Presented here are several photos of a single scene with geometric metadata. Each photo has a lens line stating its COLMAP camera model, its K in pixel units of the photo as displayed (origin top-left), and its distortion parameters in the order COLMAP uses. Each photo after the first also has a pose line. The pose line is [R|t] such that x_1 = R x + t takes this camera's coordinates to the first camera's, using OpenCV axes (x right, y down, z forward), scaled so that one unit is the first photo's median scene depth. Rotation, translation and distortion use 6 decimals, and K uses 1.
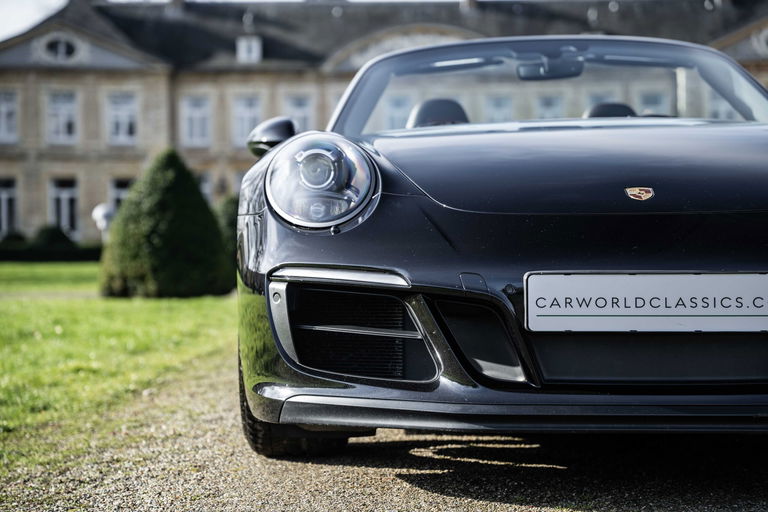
lens RADIAL K [[1460.8, 0, 384.0], [0, 1460.8, 256.0], [0, 0, 1]] dist [0.405017, -0.117980]
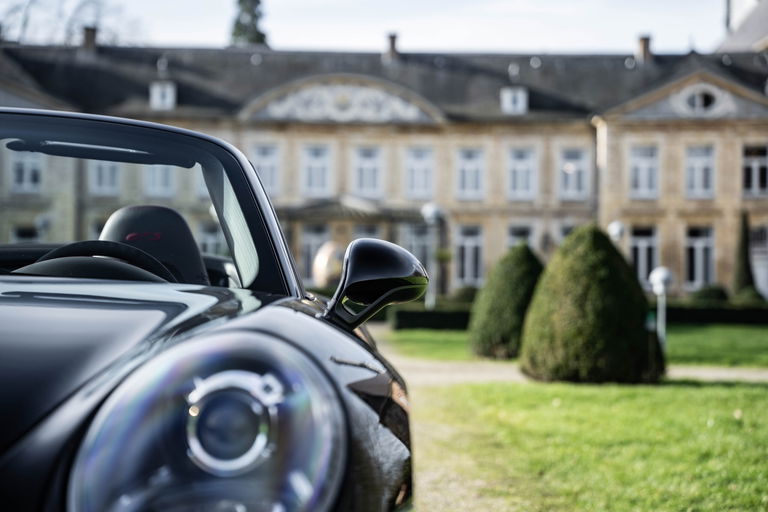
lens RADIAL K [[1460.8, 0, 384.0], [0, 1460.8, 256.0], [0, 0, 1]] dist [0.405017, -0.117980]
pose [[0.999115, 0.016528, 0.038667, 0.223781], [-0.015263, 0.999346, -0.032791, -0.057808], [-0.039184, 0.032172, 0.998714, 0.316792]]
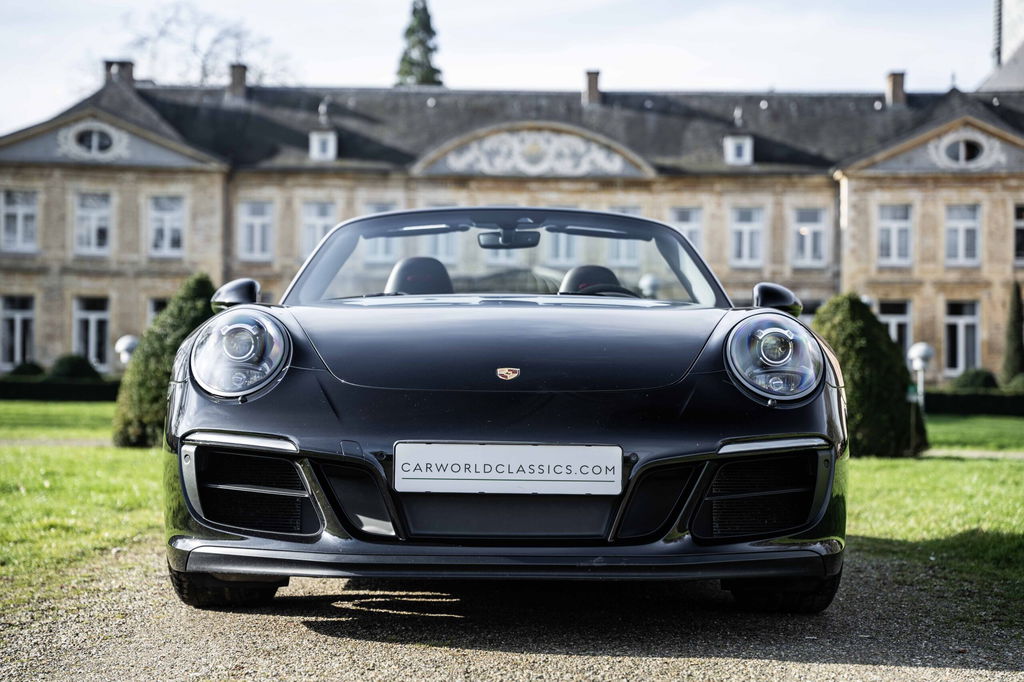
lens RADIAL K [[1810.0, 0, 512.0], [0, 1810.0, 341.0], [0, 0, 1]] dist [0.396311, -0.337864]
pose [[0.999756, 0.019925, 0.009495, 0.084730], [-0.019620, 0.999323, -0.031120, -0.012282], [-0.010108, 0.030926, 0.999471, -0.217735]]
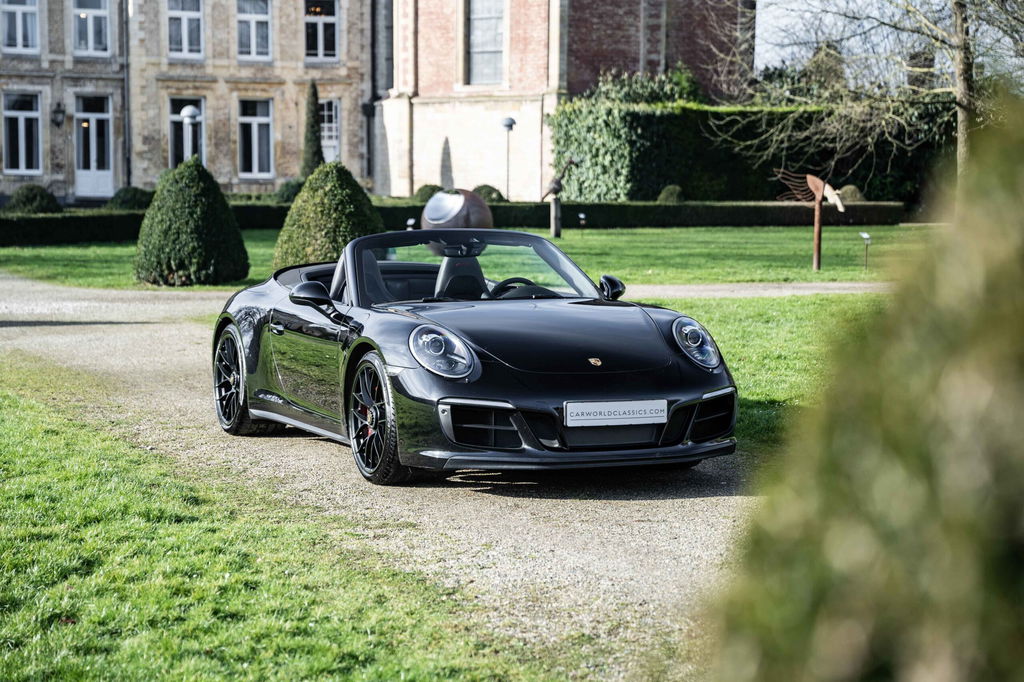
lens RADIAL K [[2121.5, 0, 473.3], [0, 2121.5, 310.6], [0, 0, 1]] dist [0.407549, 0.232145]
pose [[0.926047, -0.012908, 0.377187, -0.645657], [-0.008861, 0.998396, 0.055920, -0.158045], [-0.377304, -0.055127, 0.924447, -1.020561]]
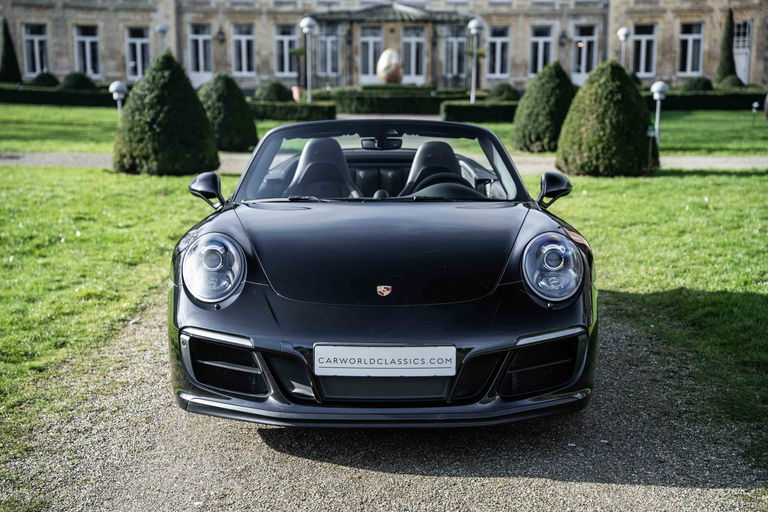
lens RADIAL K [[1233.4, 0, 379.6], [0, 1233.4, 266.1], [0, 0, 1]] dist [0.336544, -0.240176]
pose [[0.999882, 0.009335, 0.012224, 0.077621], [-0.011012, 0.989336, 0.145231, -0.153450], [-0.010738, -0.145349, 0.989322, -0.264585]]
